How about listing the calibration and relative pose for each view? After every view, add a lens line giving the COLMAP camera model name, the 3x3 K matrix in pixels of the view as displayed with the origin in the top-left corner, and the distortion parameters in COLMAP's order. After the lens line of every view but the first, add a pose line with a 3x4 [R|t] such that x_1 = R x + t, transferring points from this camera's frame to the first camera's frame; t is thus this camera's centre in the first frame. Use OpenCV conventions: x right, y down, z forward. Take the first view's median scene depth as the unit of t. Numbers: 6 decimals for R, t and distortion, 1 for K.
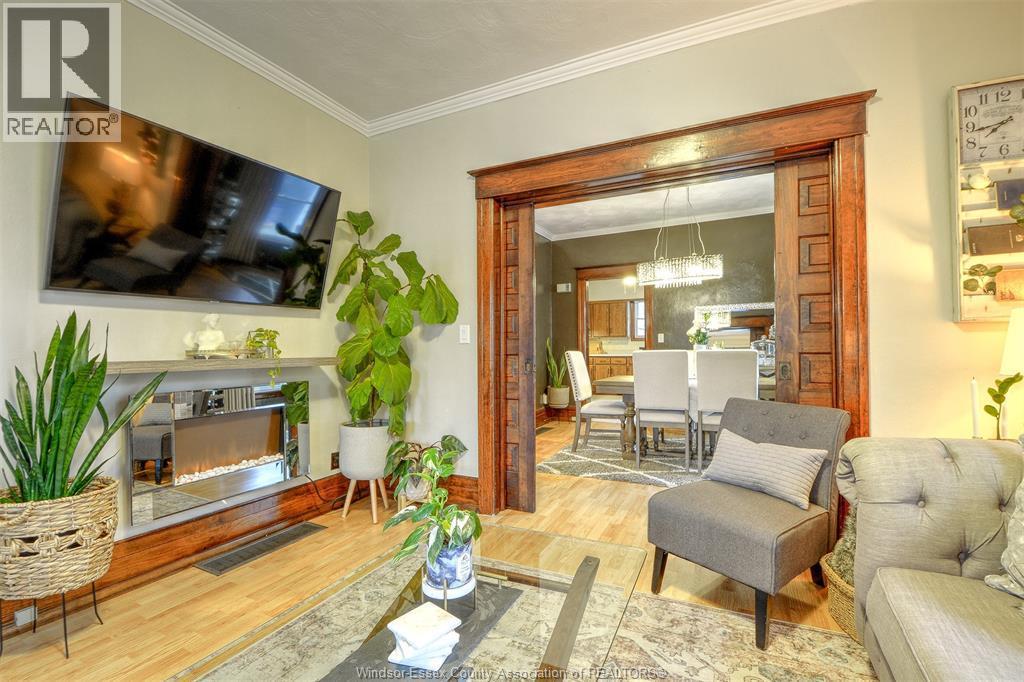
lens RADIAL K [[450.6, 0, 521.4], [0, 450.6, 345.7], [0, 0, 1]] dist [-0.004908, -0.010256]
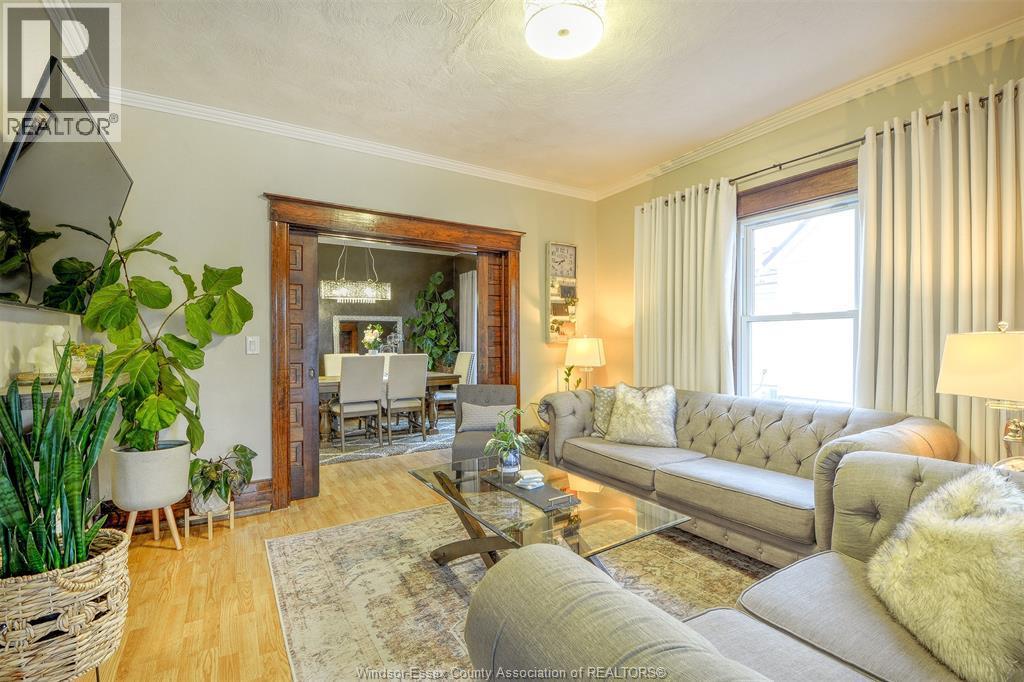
lens RADIAL K [[450.6, 0, 522.5], [0, 450.6, 343.2], [0, 0, 1]] dist [-0.004908, -0.010256]
pose [[0.528122, 0.004143, 0.849158, -0.551239], [-0.005066, 0.999986, -0.001728, -0.025060], [-0.849153, -0.003389, 0.528136, -0.065063]]
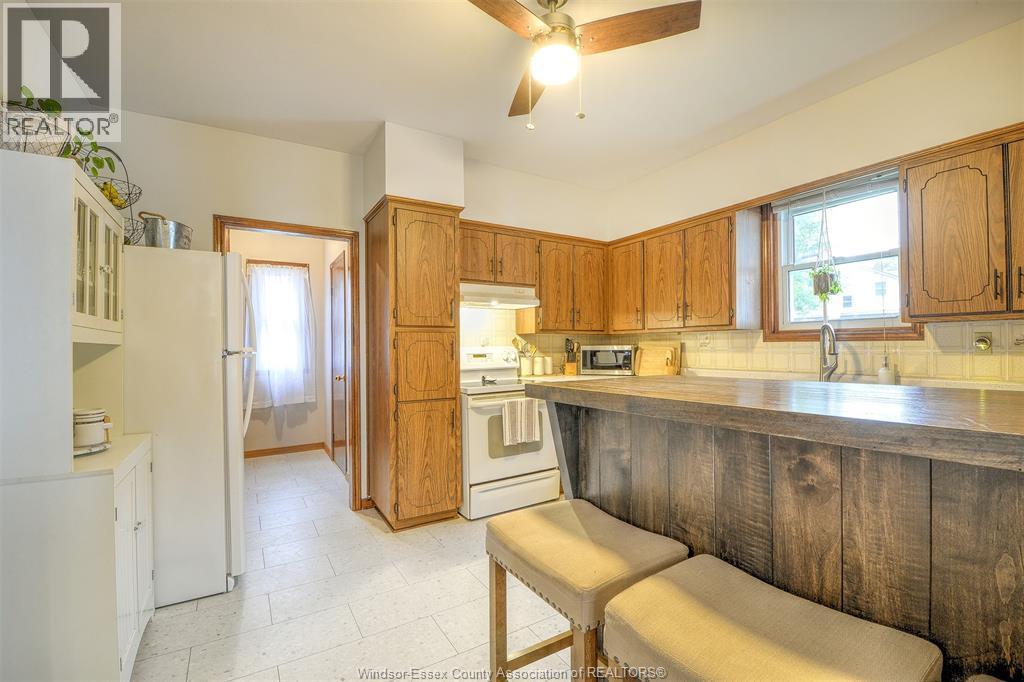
lens RADIAL K [[450.6, 0, 522.1], [0, 450.6, 345.1], [0, 0, 1]] dist [-0.004908, -0.010256]
pose [[0.835173, 0.000610, -0.549988, 0.777184], [0.002787, 0.999982, 0.005341, -0.027033], [0.549981, -0.005993, 0.835156, 1.806436]]
